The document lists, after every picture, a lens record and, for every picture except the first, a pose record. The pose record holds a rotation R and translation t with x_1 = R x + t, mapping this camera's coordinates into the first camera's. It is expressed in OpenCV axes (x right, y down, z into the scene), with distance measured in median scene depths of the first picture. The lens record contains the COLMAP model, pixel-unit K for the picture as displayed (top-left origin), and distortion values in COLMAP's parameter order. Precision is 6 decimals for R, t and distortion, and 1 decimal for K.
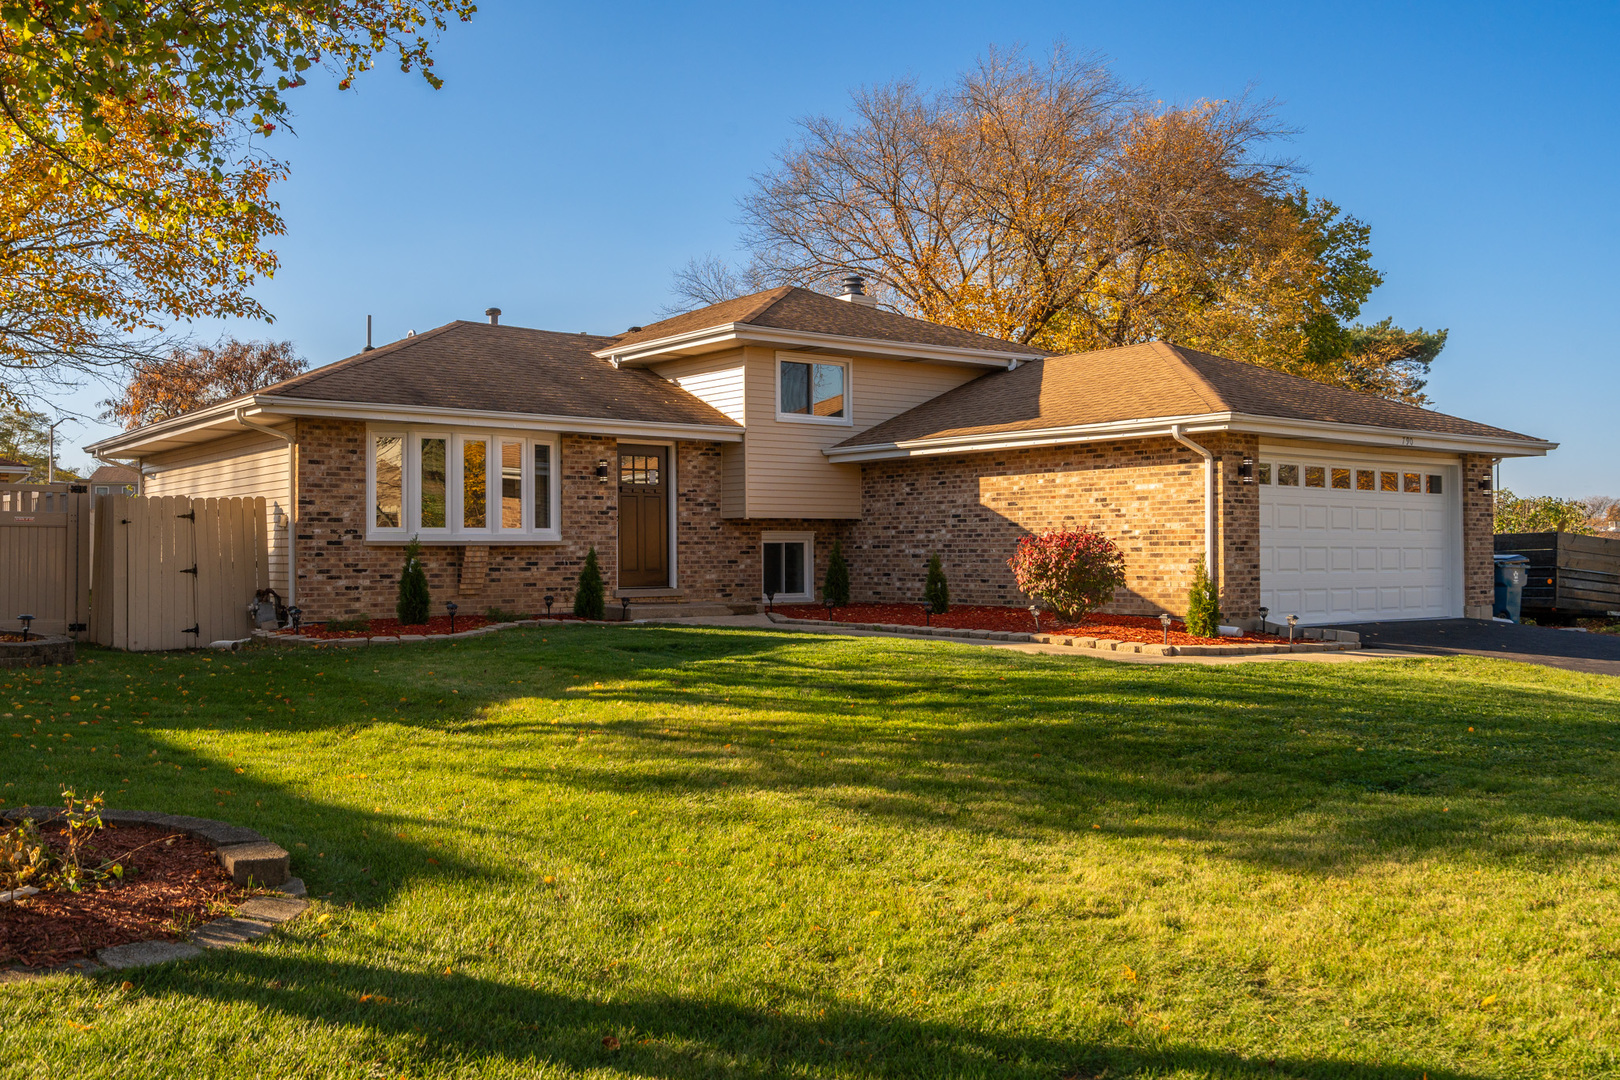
lens RADIAL K [[1401.7, 0, 810.0], [0, 1401.7, 540.0], [0, 0, 1]] dist [0.000056, 0.000051]
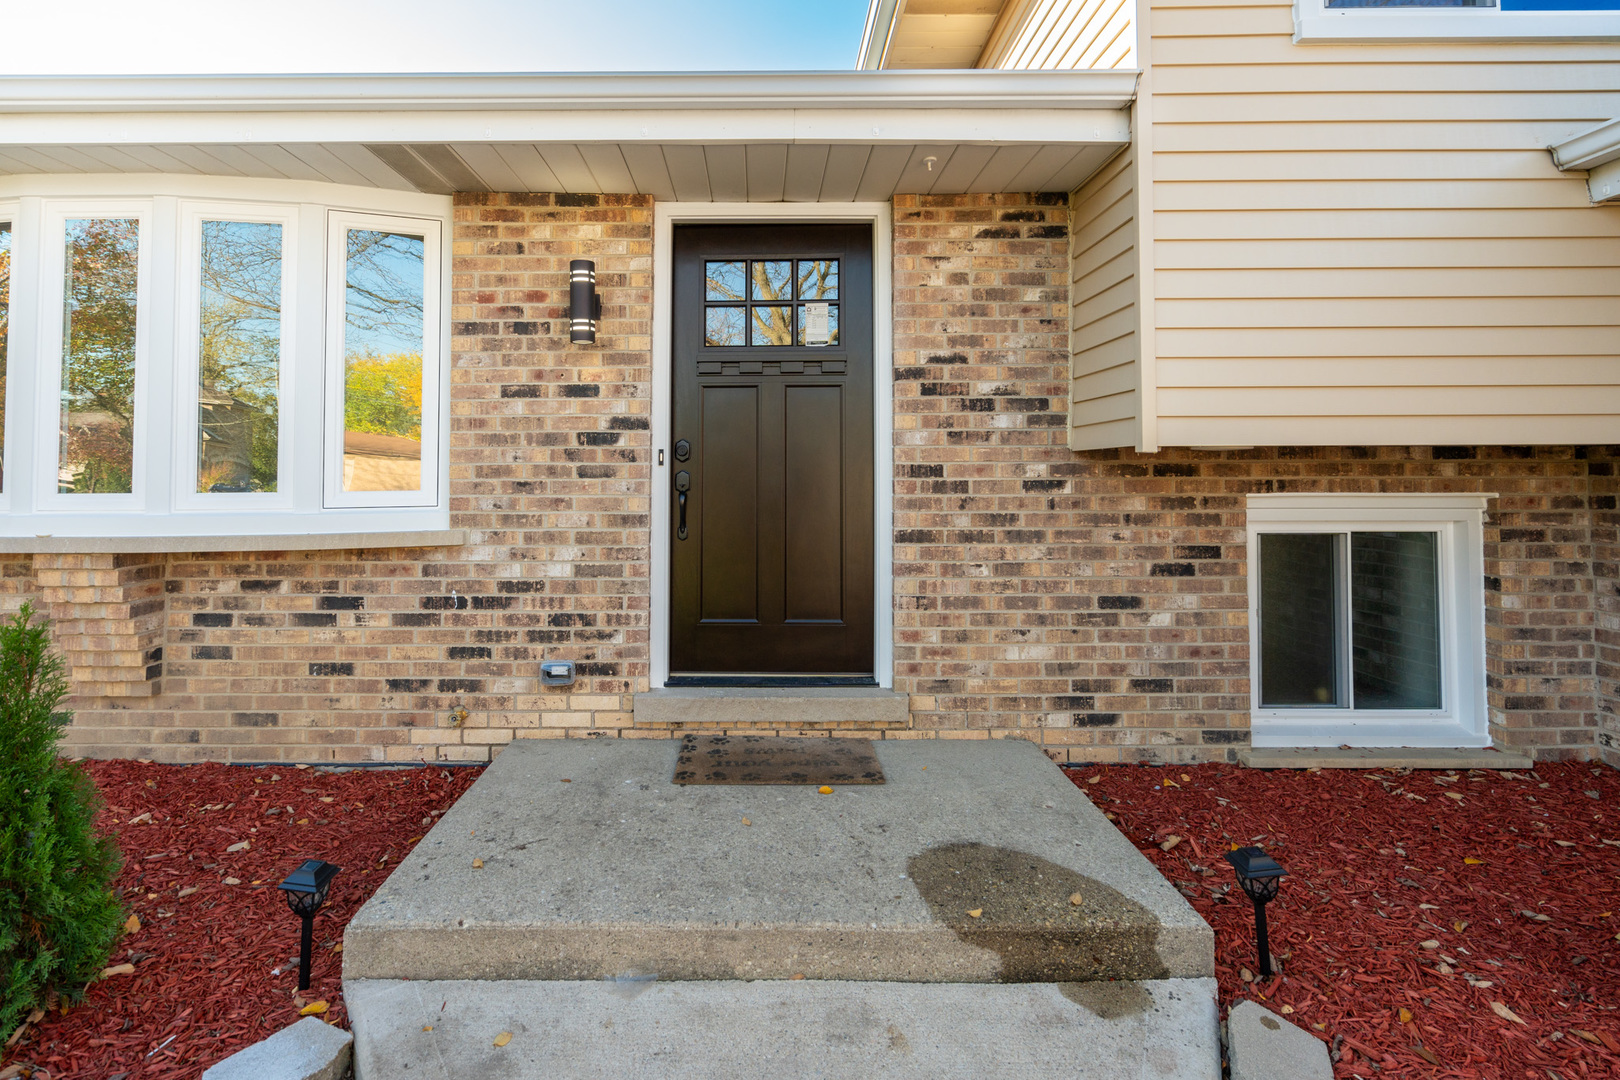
lens RADIAL K [[676.2, 0, 807.3], [0, 676.2, 458.7], [0, 0, 1]] dist [-0.002432, 0.000026]
pose [[0.772278, -0.011582, -0.635179, -0.017059], [0.003331, 0.999894, -0.014183, -0.012280], [0.635276, 0.008838, 0.772234, 0.875861]]
